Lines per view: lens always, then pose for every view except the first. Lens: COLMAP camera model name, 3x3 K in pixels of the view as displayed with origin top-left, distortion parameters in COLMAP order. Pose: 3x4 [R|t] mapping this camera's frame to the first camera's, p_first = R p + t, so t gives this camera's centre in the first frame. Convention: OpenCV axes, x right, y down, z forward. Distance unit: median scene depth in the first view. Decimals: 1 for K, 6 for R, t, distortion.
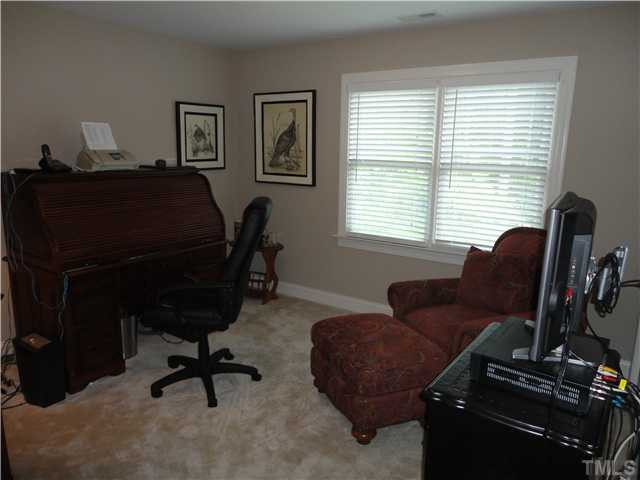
lens RADIAL K [[468.2, 0, 320.0], [0, 468.2, 240.0], [0, 0, 1]] dist [-0.009382, -0.004219]
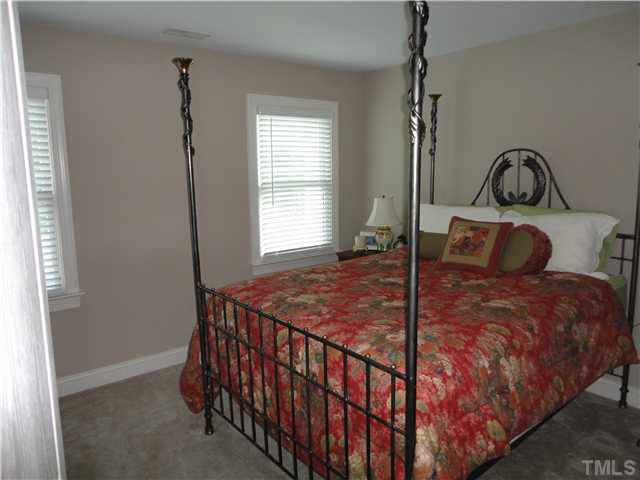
lens RADIAL K [[468.2, 0, 320.0], [0, 468.2, 240.0], [0, 0, 1]] dist [-0.009382, -0.004219]
pose [[0.281180, -0.172265, 0.944067, -0.835620], [0.205733, 0.971705, 0.116033, -0.147473], [-0.937343, 0.161599, 0.308664, 0.617409]]
